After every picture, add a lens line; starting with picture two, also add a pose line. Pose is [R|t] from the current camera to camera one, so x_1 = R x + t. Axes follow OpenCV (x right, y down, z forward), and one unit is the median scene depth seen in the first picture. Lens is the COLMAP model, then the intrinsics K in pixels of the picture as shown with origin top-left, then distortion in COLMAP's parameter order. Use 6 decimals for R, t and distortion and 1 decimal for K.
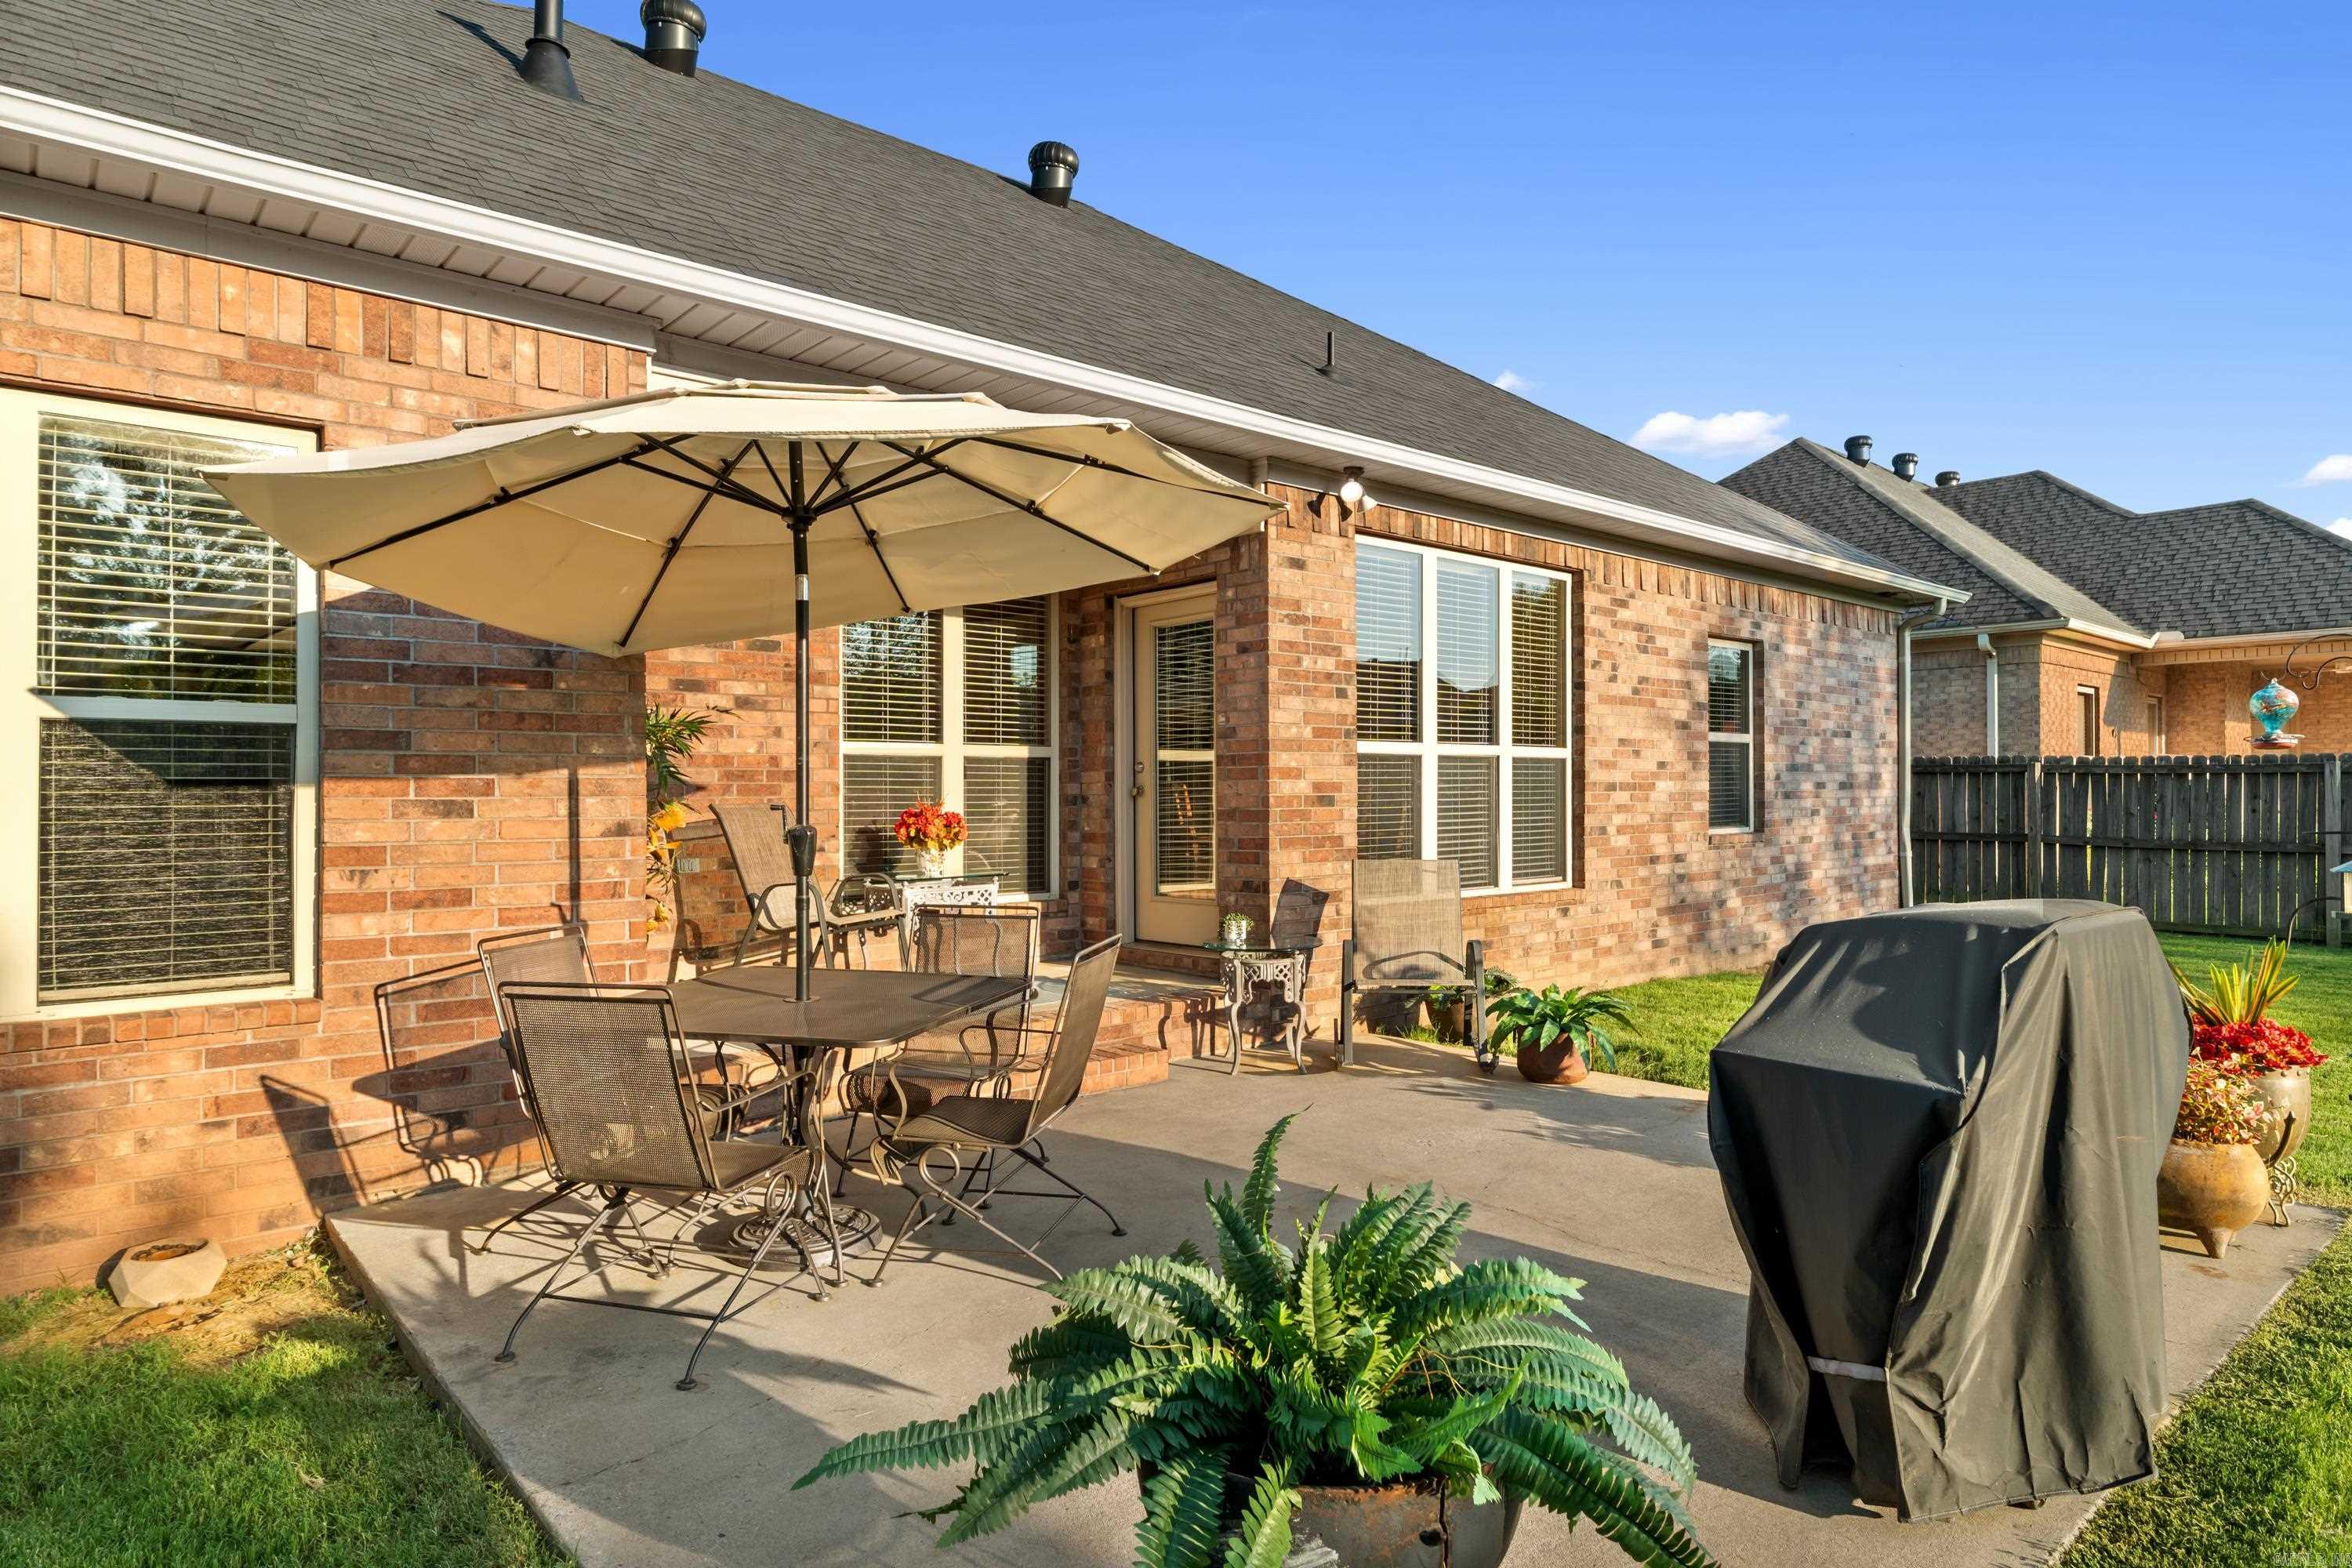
lens RADIAL K [[1362.7, 0, 1173.2], [0, 1362.7, 789.0], [0, 0, 1]] dist [-0.009359, -0.000150]
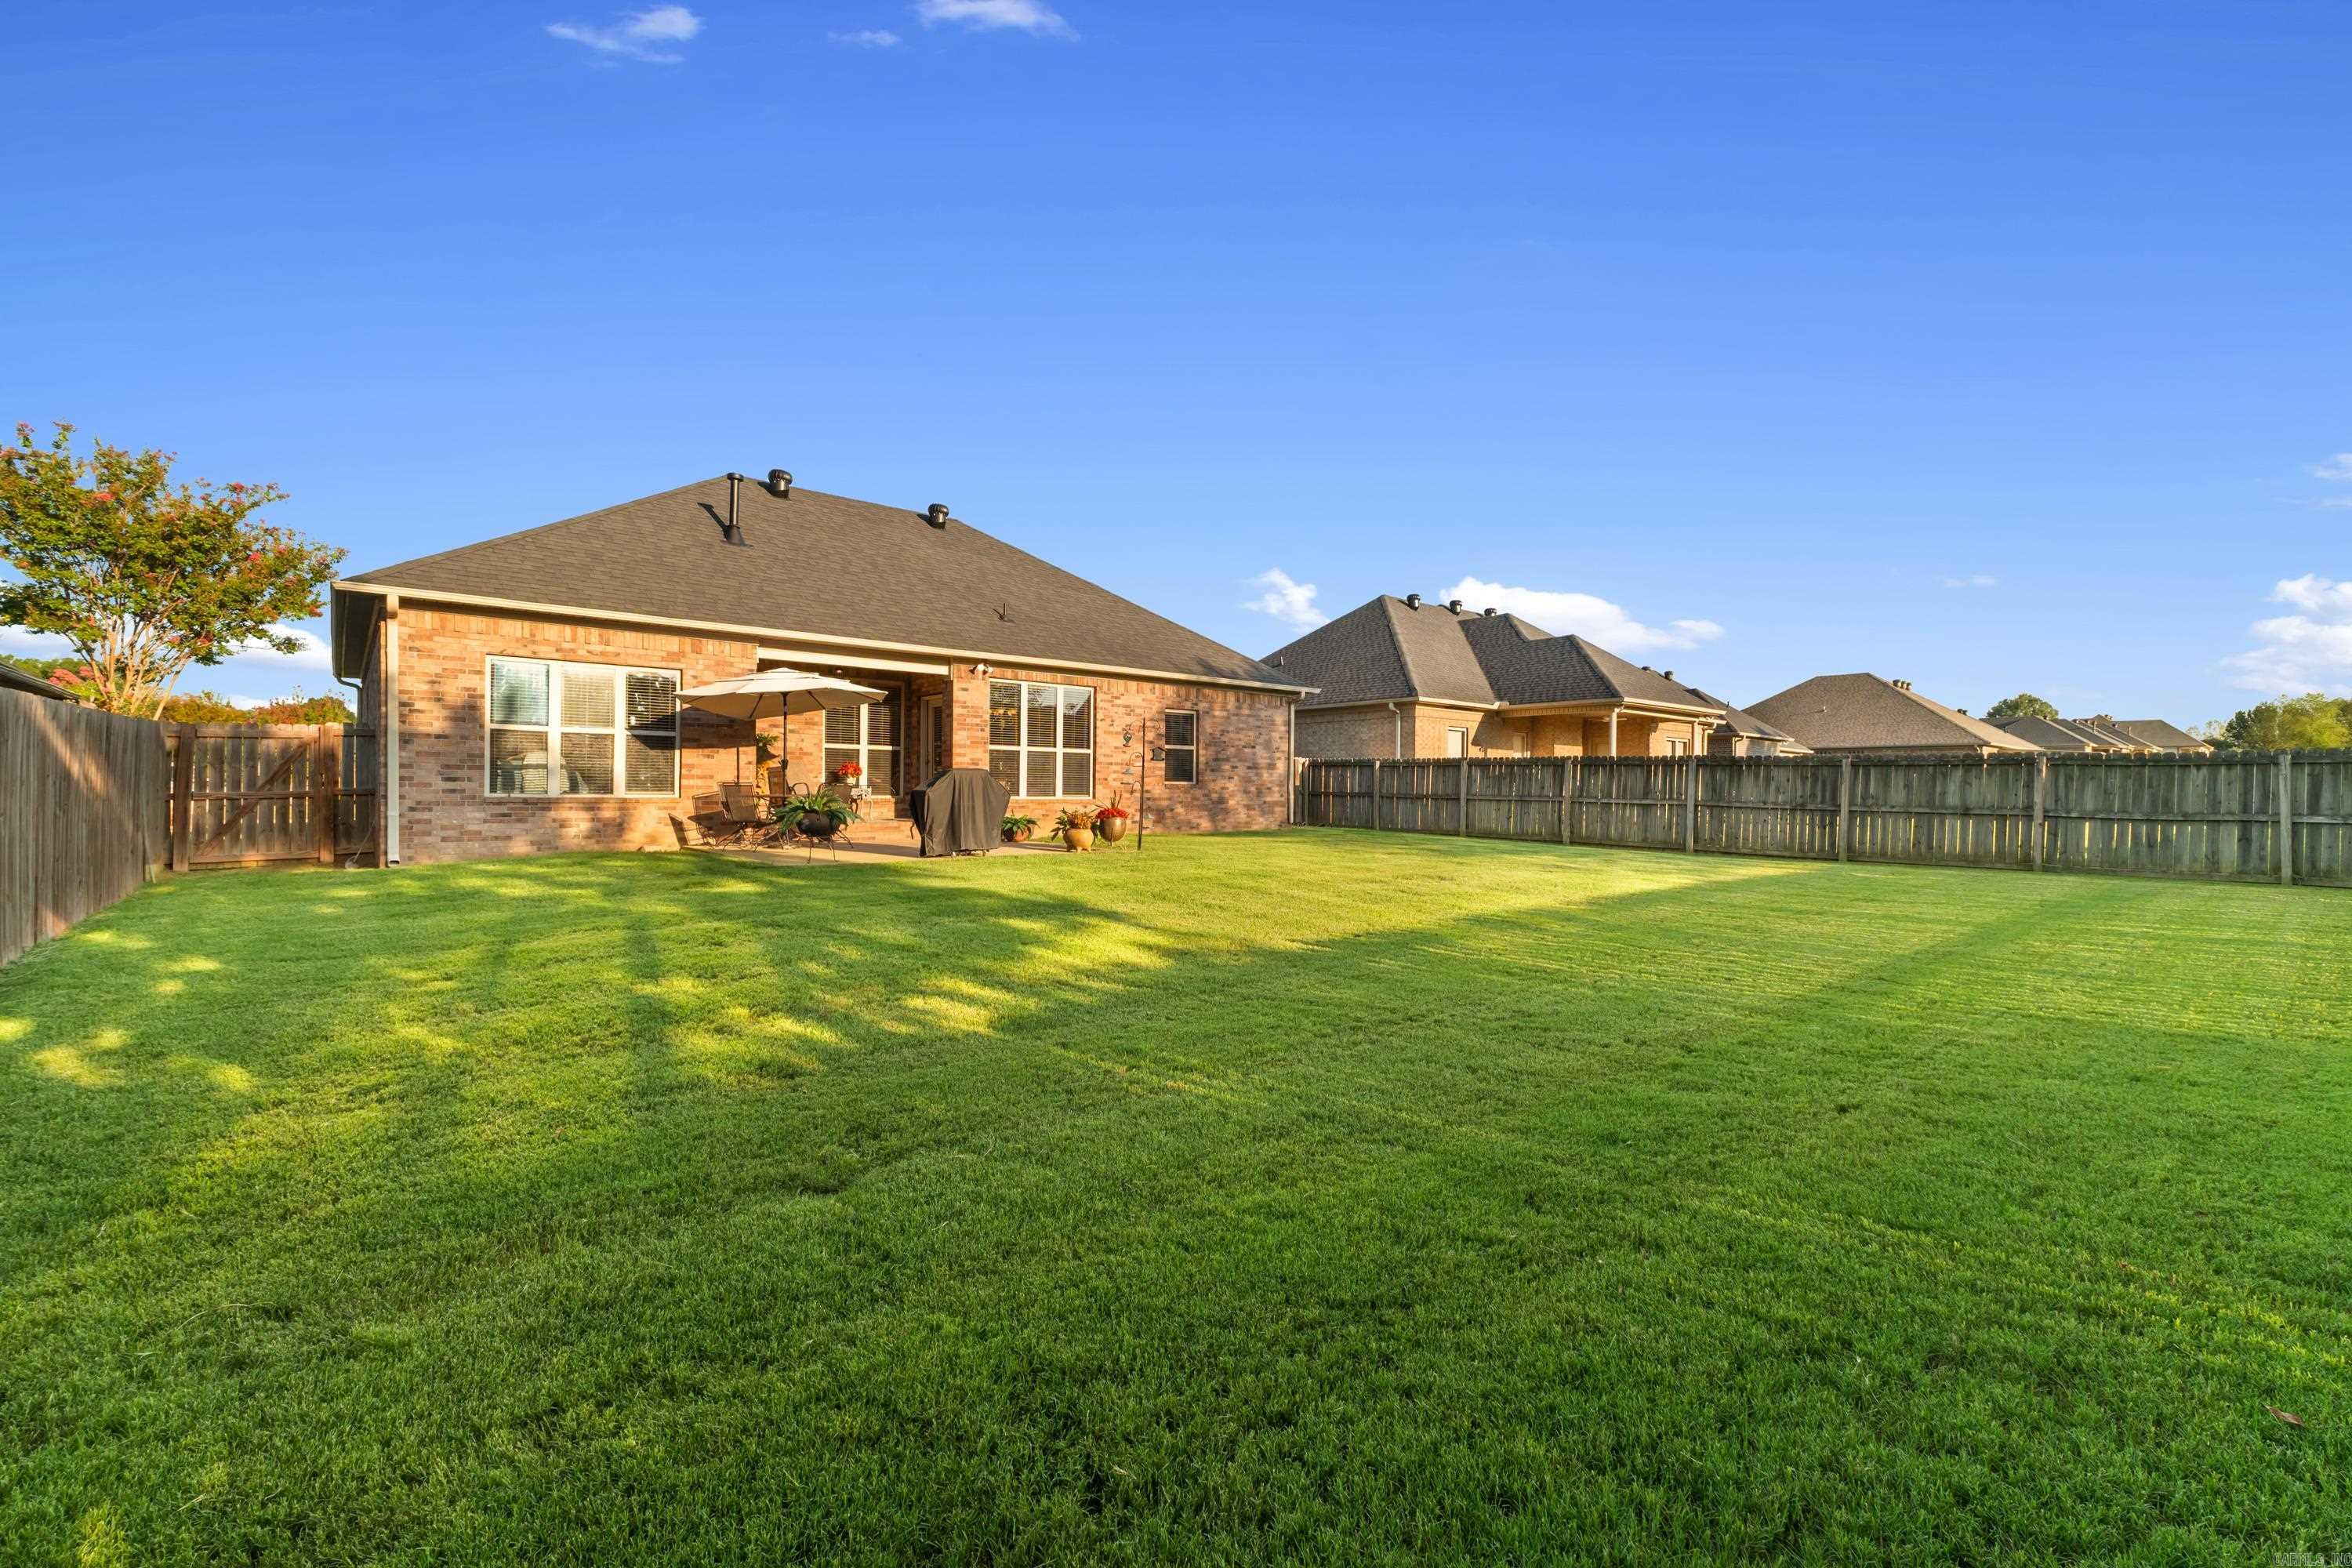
lens RADIAL K [[1015.3, 0, 1173.4], [0, 1015.3, 800.5], [0, 0, 1]] dist [0.008294, 0.000383]
pose [[0.999623, 0.010551, -0.025361, 0.650784], [-0.010375, 0.999921, 0.007026, 0.074856], [0.025433, -0.006760, 0.999654, -1.393624]]
